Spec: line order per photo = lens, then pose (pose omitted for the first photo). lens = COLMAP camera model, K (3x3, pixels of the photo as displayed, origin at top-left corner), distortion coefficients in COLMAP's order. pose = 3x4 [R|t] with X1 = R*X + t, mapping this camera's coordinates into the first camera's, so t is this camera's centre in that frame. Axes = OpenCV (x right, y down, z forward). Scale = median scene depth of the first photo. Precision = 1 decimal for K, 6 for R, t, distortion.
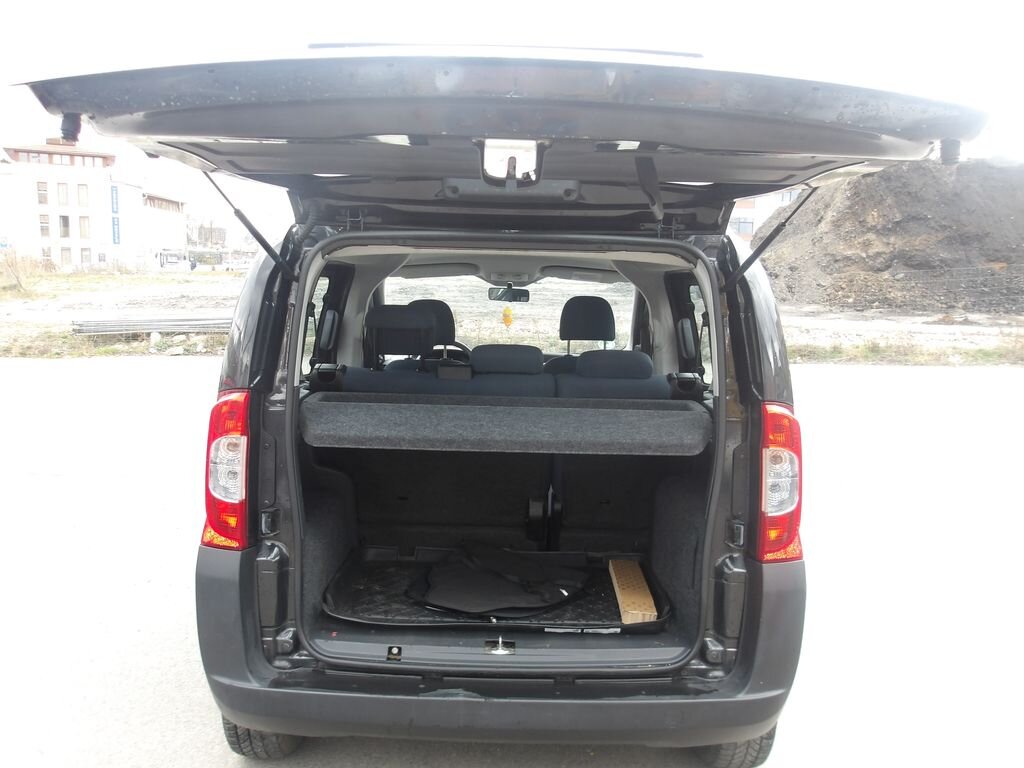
lens RADIAL K [[834.9, 0, 511.1], [0, 834.9, 381.2], [0, 0, 1]] dist [0.002782, 0.002065]
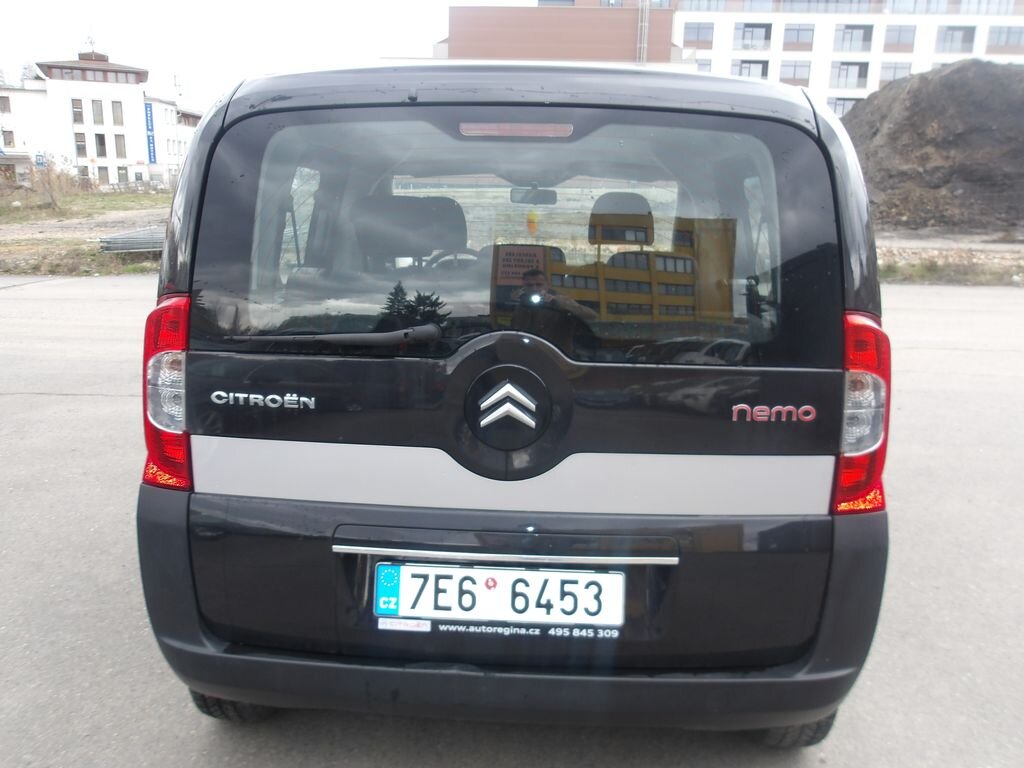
lens RADIAL K [[834.9, 0, 516.3], [0, 834.9, 375.3], [0, 0, 1]] dist [0.002782, 0.002065]
pose [[0.999190, 0.006847, -0.039650, 0.024116], [-0.003421, 0.996303, 0.085843, 0.014764], [0.040091, -0.085638, 0.995519, 0.167841]]
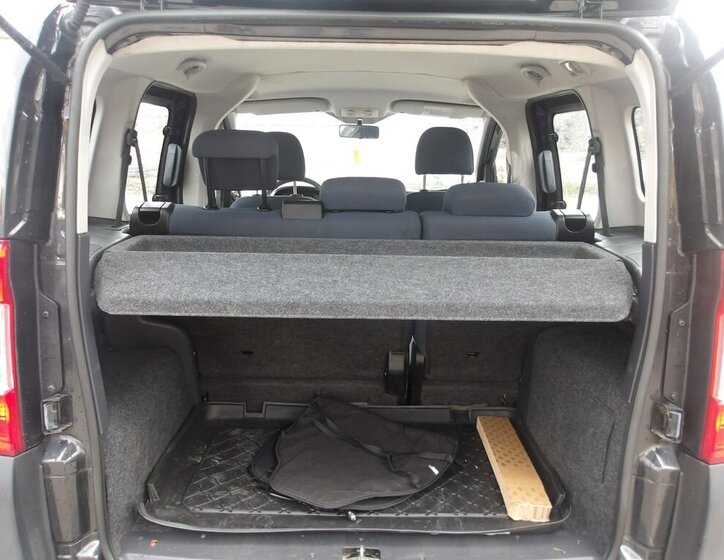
lens RADIAL K [[608.5, 0, 361.9], [0, 608.5, 278.5], [0, 0, 1]] dist [0.003439, -0.001124]
pose [[0.999910, -0.008742, 0.010208, -0.013742], [0.007574, 0.993979, 0.109310, -0.009207], [-0.011102, -0.109223, 0.993955, 0.377727]]
